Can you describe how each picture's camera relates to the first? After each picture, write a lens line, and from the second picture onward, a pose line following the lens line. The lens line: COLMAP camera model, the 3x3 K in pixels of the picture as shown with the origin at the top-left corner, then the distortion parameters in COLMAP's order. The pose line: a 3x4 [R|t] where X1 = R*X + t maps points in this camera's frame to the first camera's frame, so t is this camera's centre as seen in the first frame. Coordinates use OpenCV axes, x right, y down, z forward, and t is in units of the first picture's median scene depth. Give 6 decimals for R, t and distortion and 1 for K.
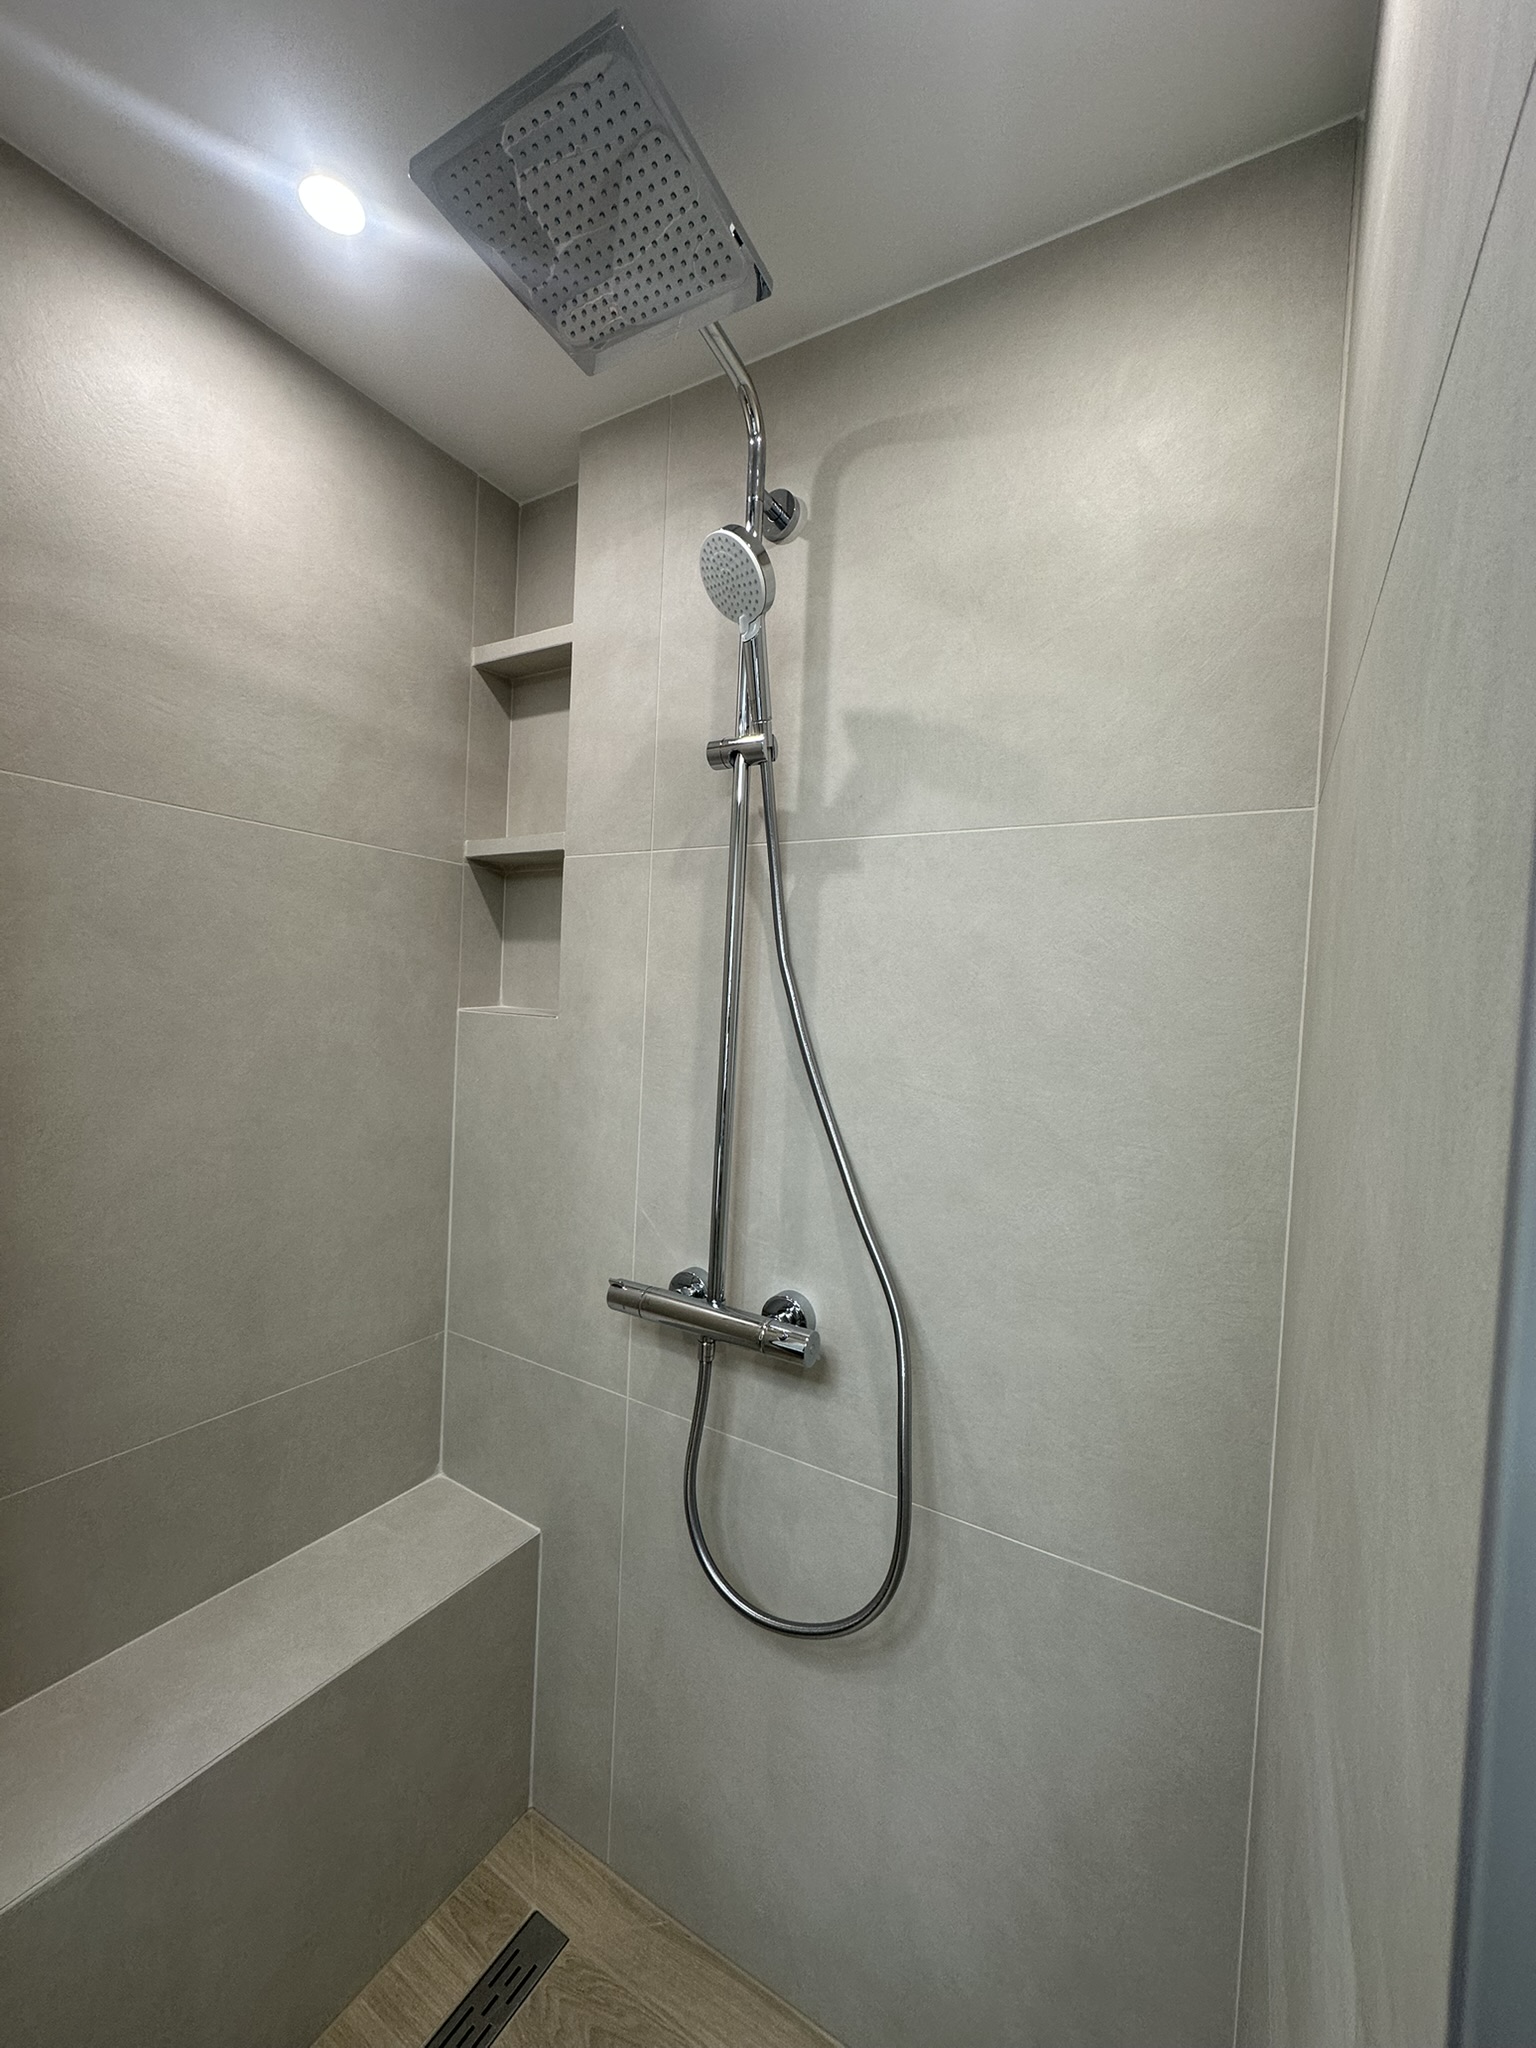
lens RADIAL K [[819.8, 0, 770.4], [0, 819.8, 1020.5], [0, 0, 1]] dist [-0.002120, -0.000074]
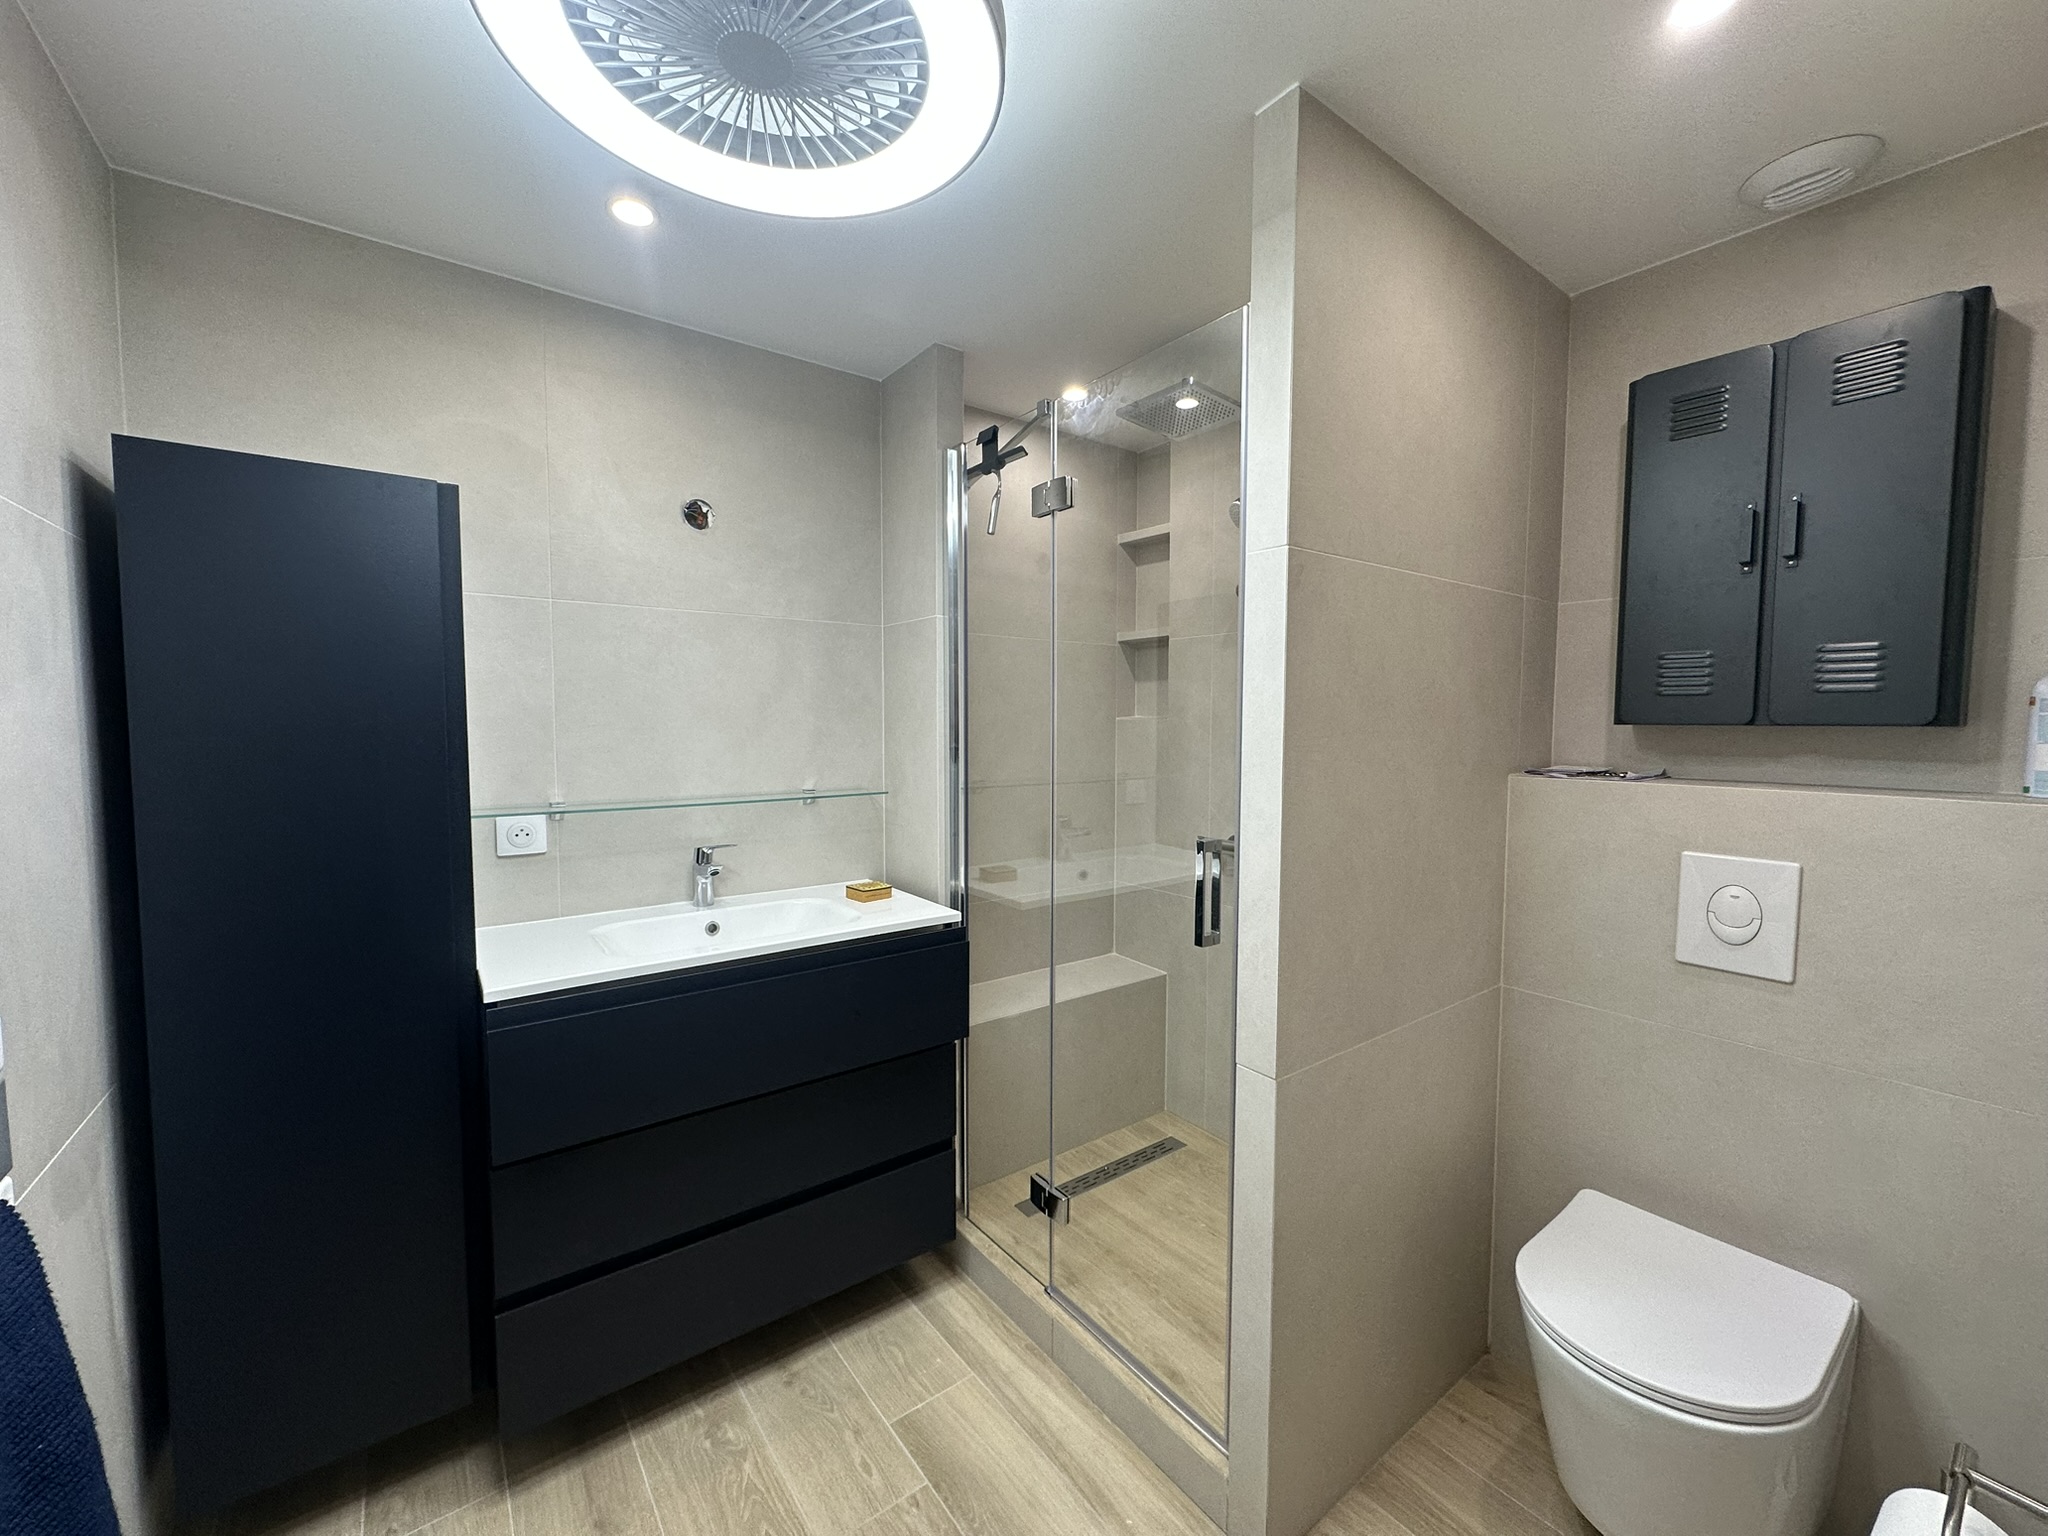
lens RADIAL K [[819.8, 0, 1020.4], [0, 819.8, 769.3], [0, 0, 1]] dist [-0.002120, -0.000074]
pose [[0.924348, -0.024015, -0.380794, 0.158470], [0.031466, 0.999416, 0.013354, 0.076857], [0.380250, -0.024326, 0.924564, -0.939158]]
